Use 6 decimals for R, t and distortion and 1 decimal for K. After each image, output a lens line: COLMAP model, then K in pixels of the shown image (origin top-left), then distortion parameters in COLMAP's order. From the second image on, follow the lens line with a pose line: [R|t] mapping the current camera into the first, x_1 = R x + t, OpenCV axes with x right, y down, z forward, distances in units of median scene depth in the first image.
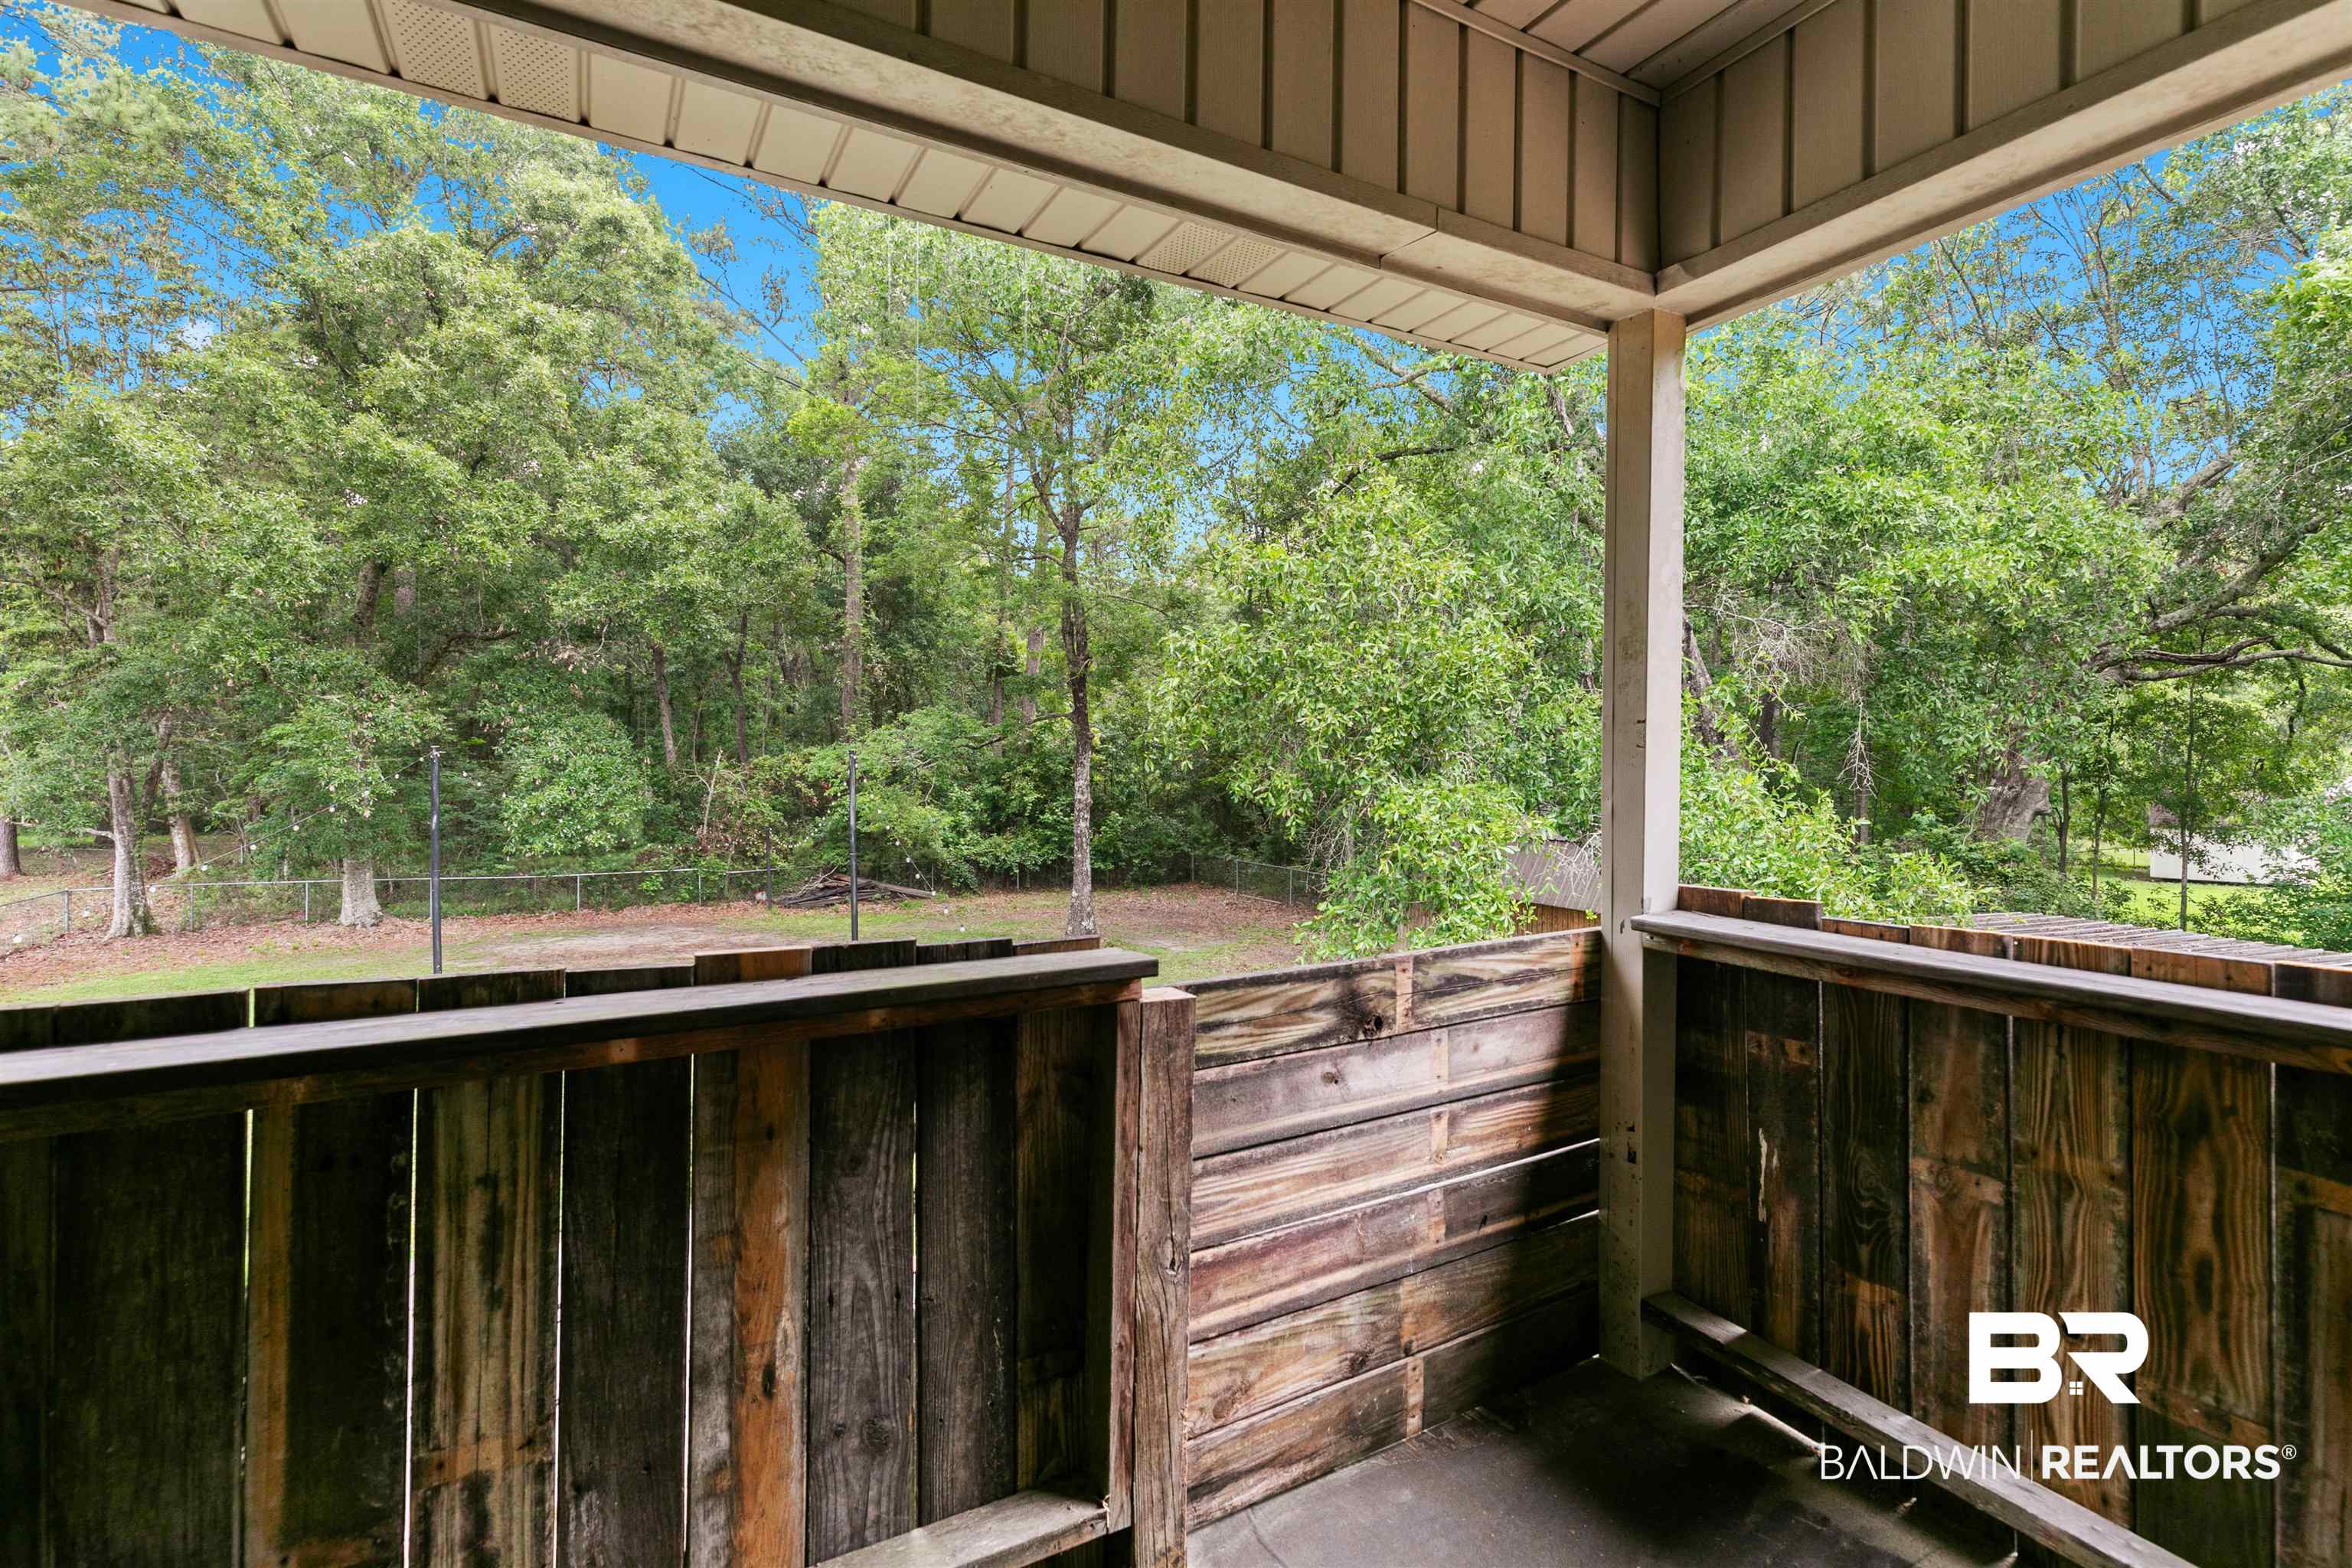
lens RADIAL K [[1056.8, 0, 1179.8], [0, 1056.8, 763.7], [0, 0, 1]] dist [0.004450, -0.001076]
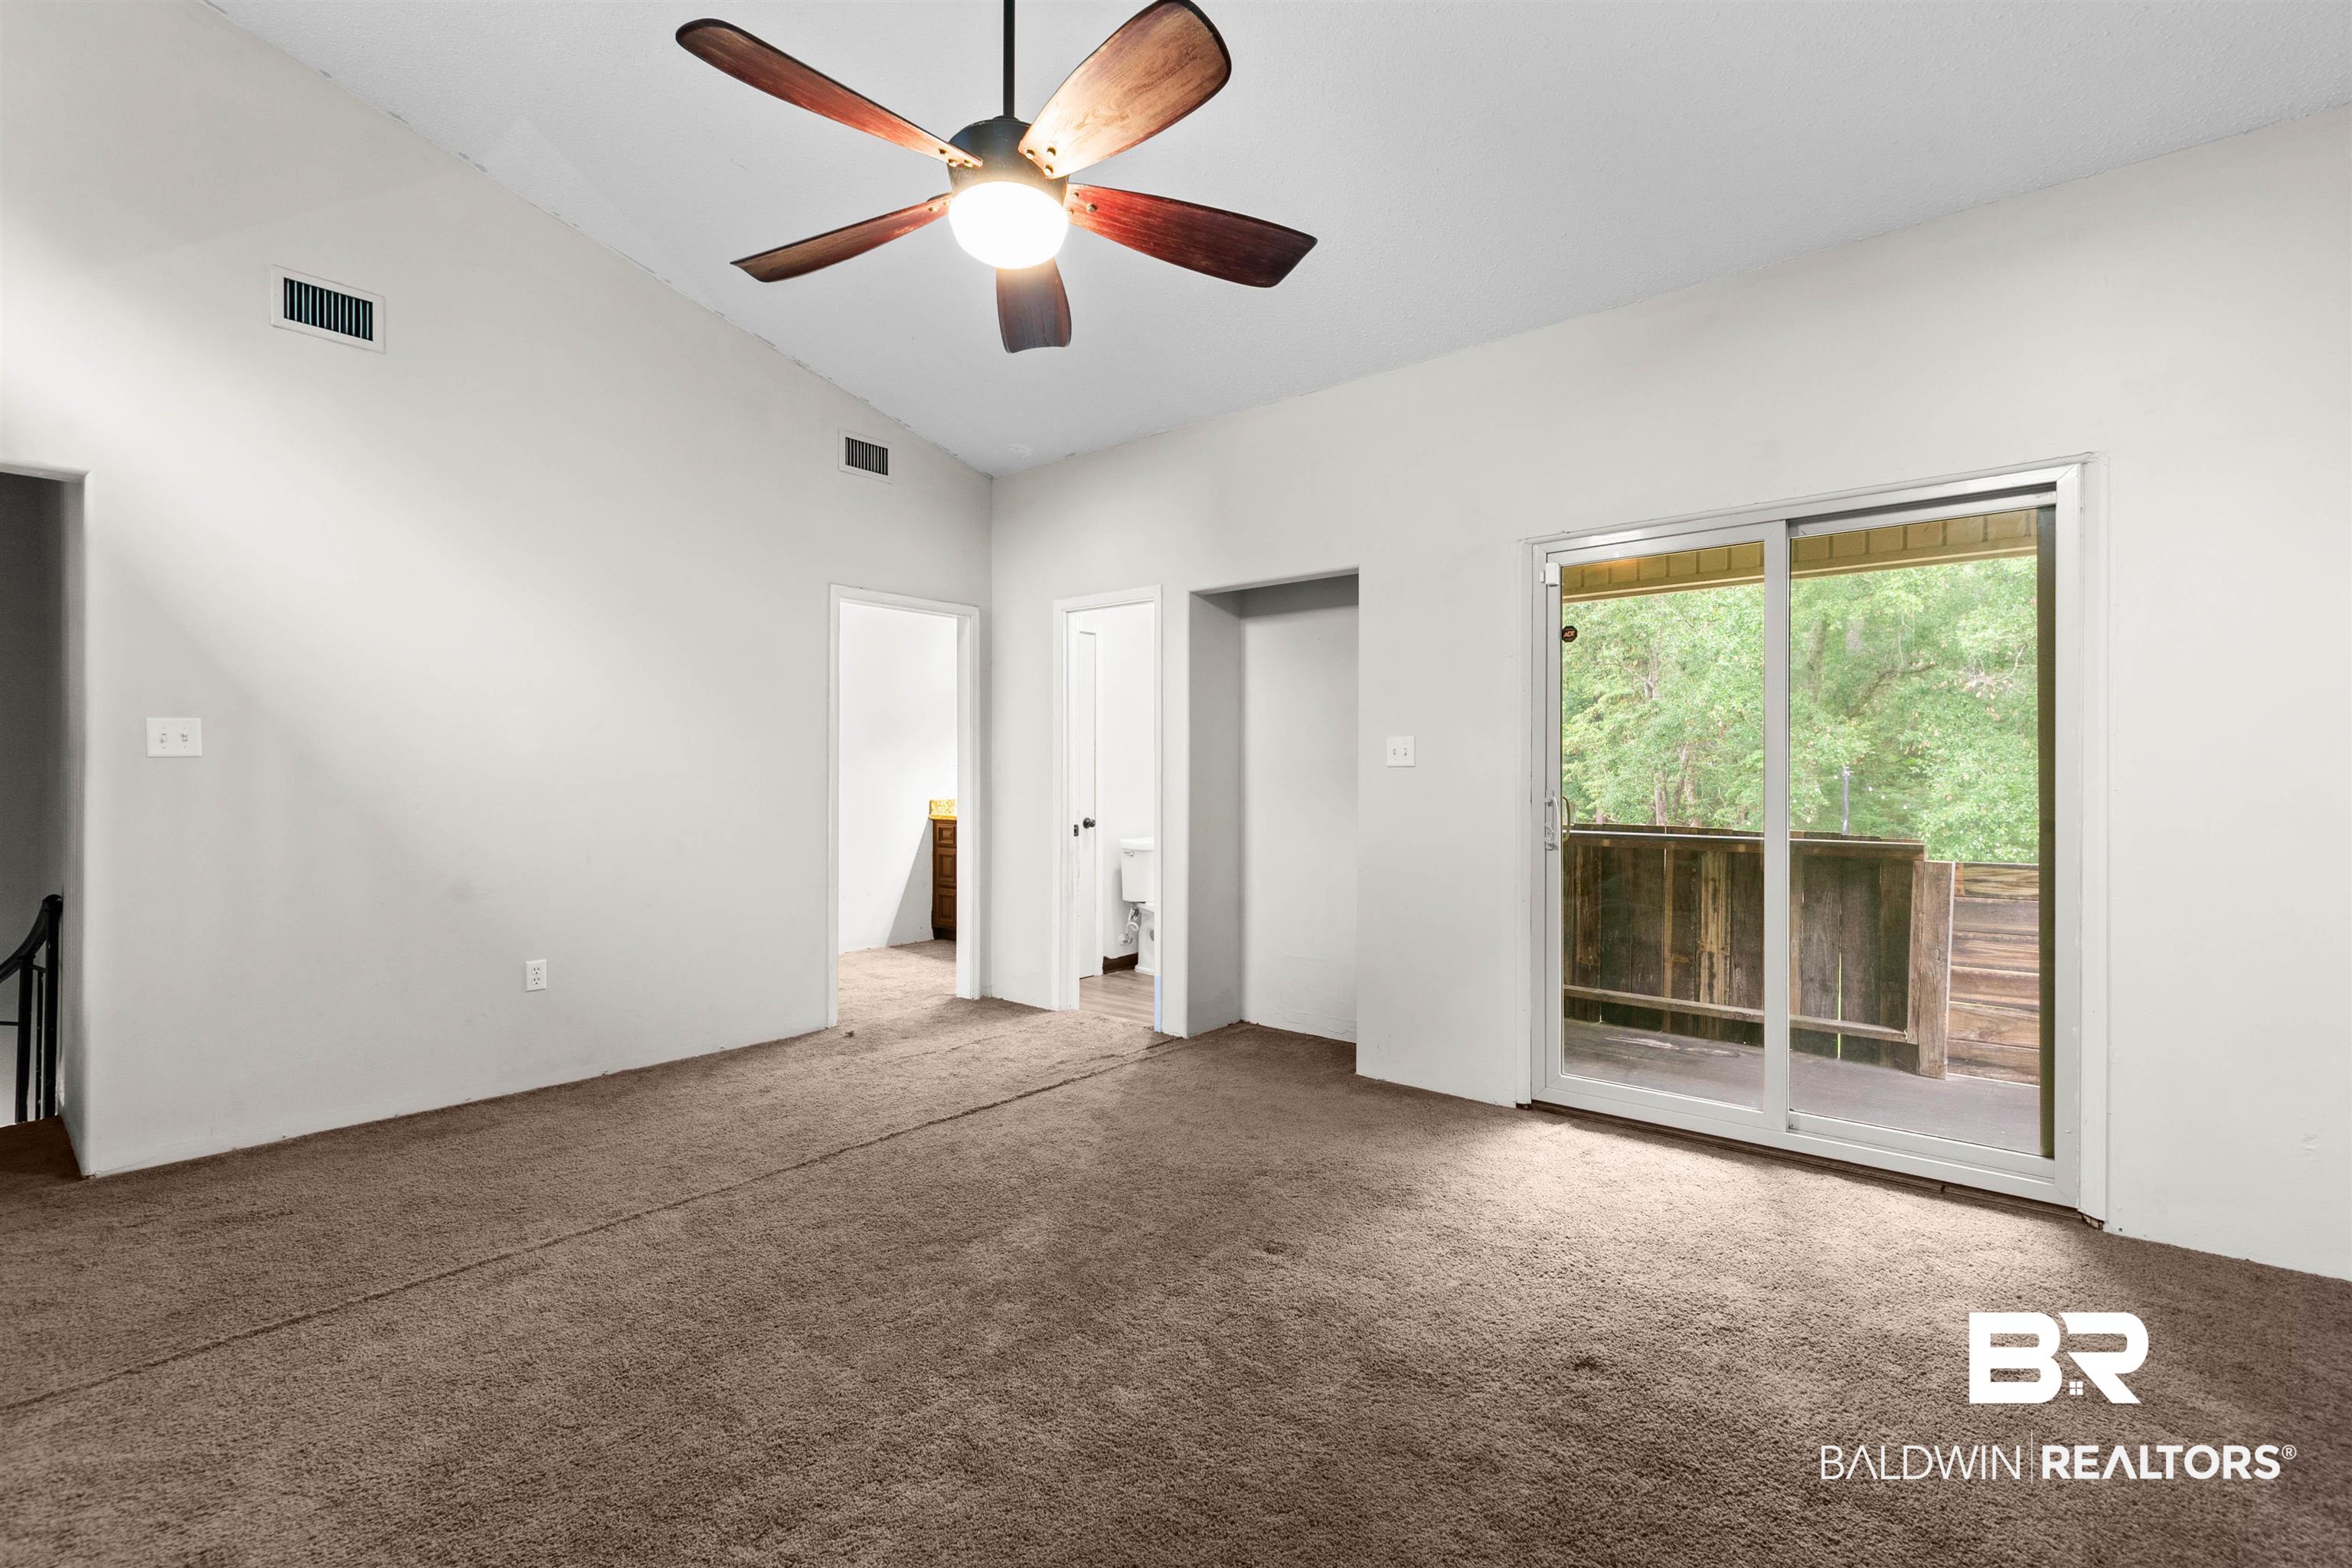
lens RADIAL K [[1056.8, 0, 1179.8], [0, 1056.8, 763.7], [0, 0, 1]] dist [0.004450, -0.001076]
pose [[0.348471, -0.011382, -0.937250, 0.173062], [-0.006155, 0.999877, -0.014431, 0.001982], [0.937299, 0.010797, 0.348358, -0.165156]]
